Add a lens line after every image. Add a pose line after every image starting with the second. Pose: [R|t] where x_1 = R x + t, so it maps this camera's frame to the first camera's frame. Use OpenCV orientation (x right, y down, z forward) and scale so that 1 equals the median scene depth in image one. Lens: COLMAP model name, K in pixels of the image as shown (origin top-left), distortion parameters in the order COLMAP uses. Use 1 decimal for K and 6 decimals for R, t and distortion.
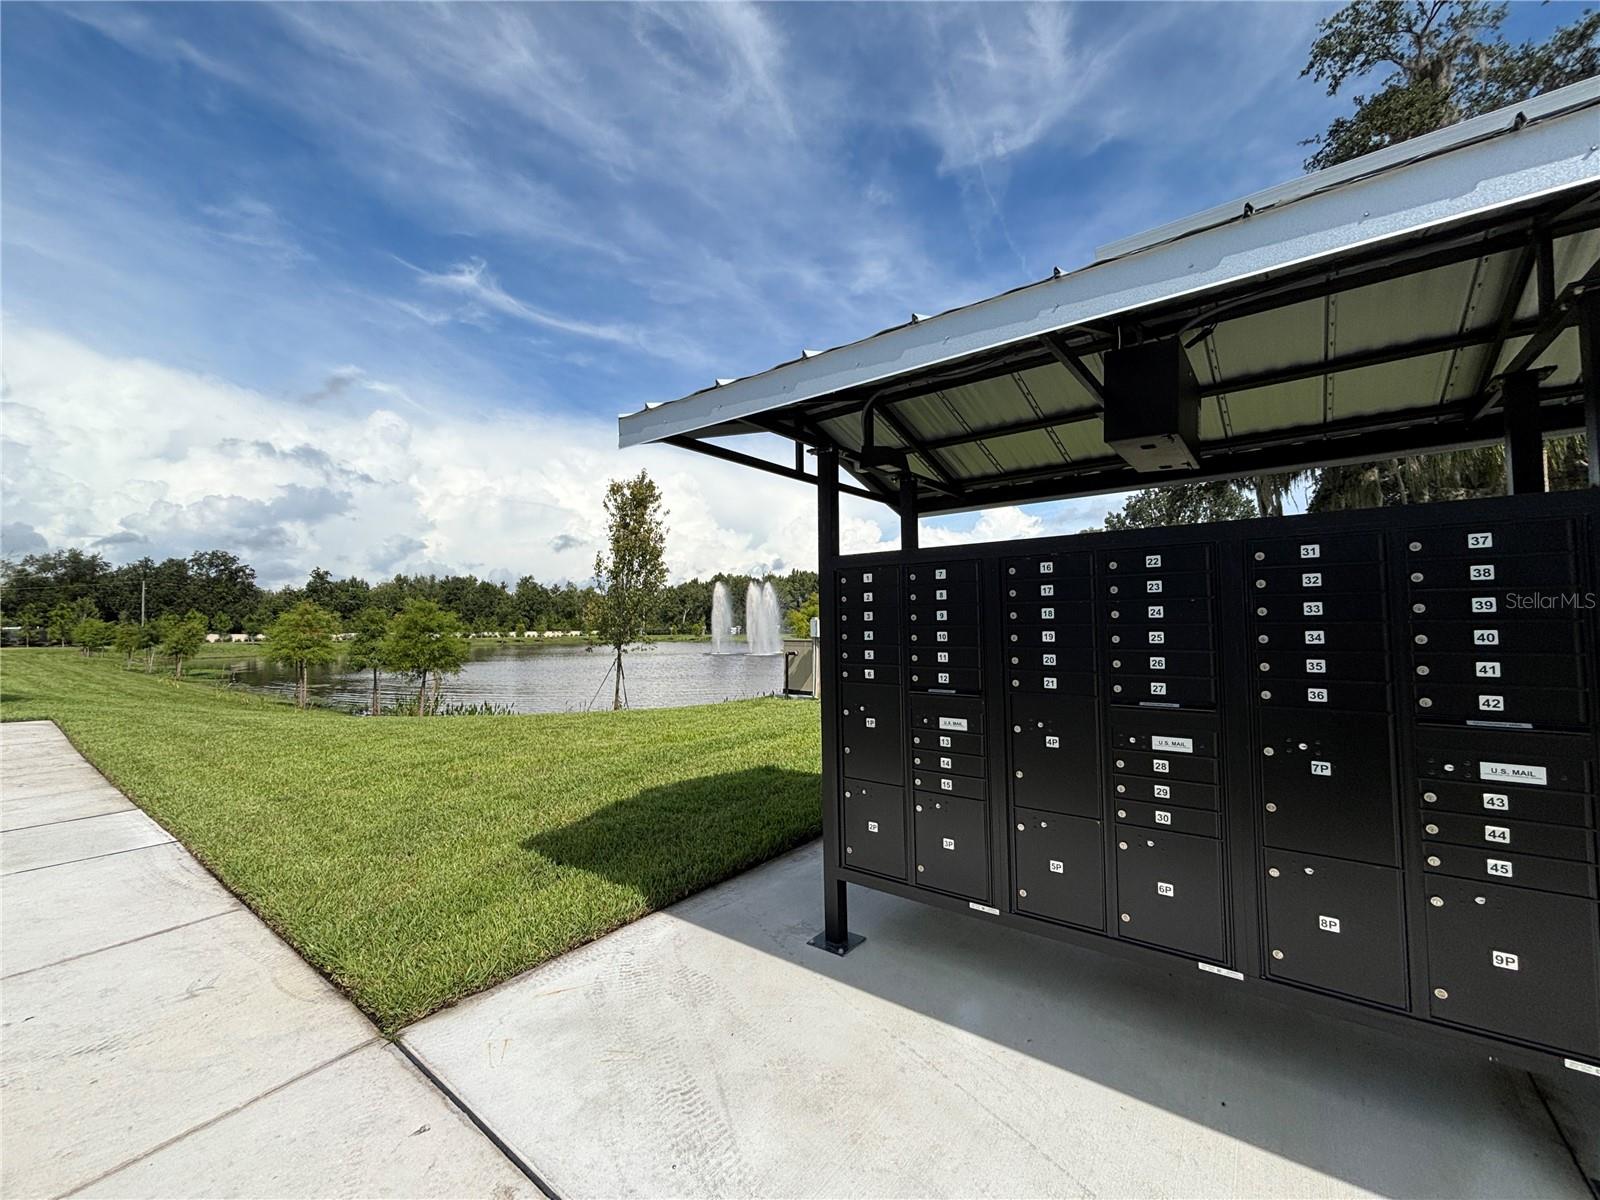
lens RADIAL K [[642.8, 0, 800.0], [0, 642.8, 600.0], [0, 0, 1]] dist [-0.000125, -0.000006]
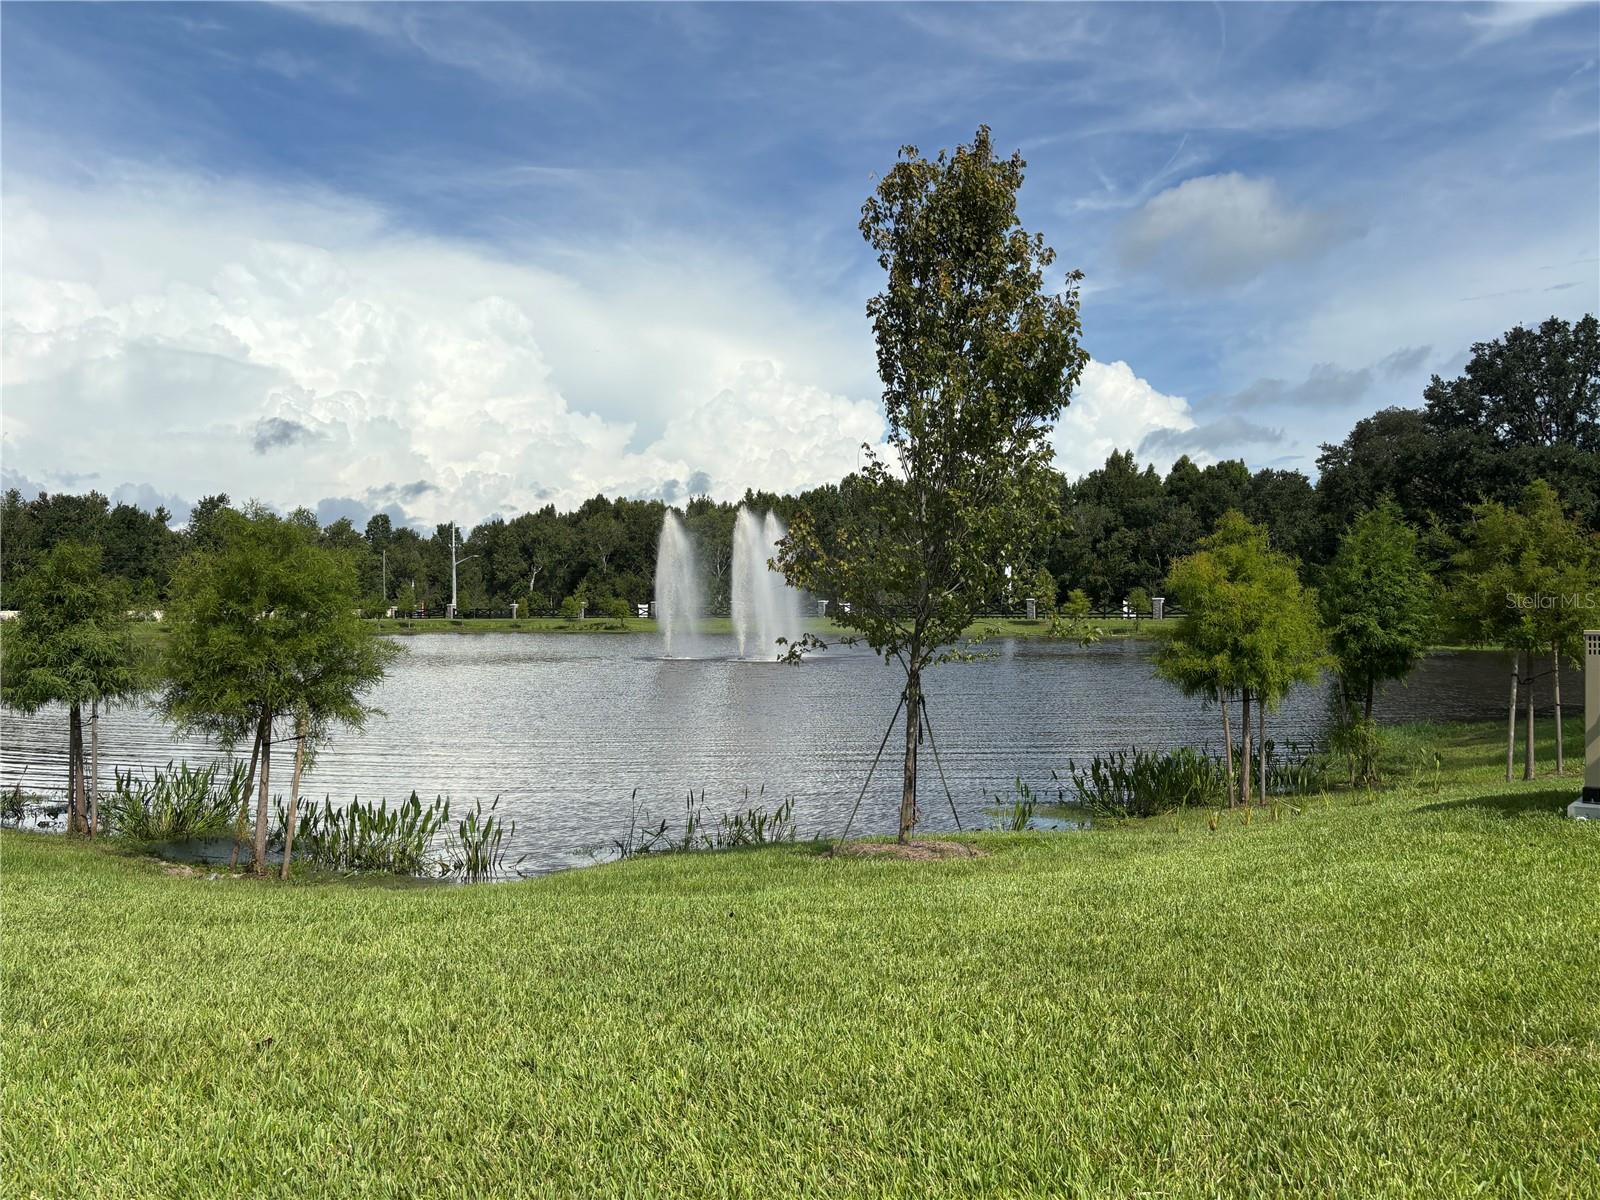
lens RADIAL K [[1265.0, 0, 800.0], [0, 1265.0, 600.0], [0, 0, 1]] dist [0.001122, 0.000583]
pose [[0.998694, 0.007423, 0.050550, -0.079008], [-0.009350, 0.999234, 0.037990, 0.004374], [-0.050229, -0.038413, 0.997999, 0.072022]]
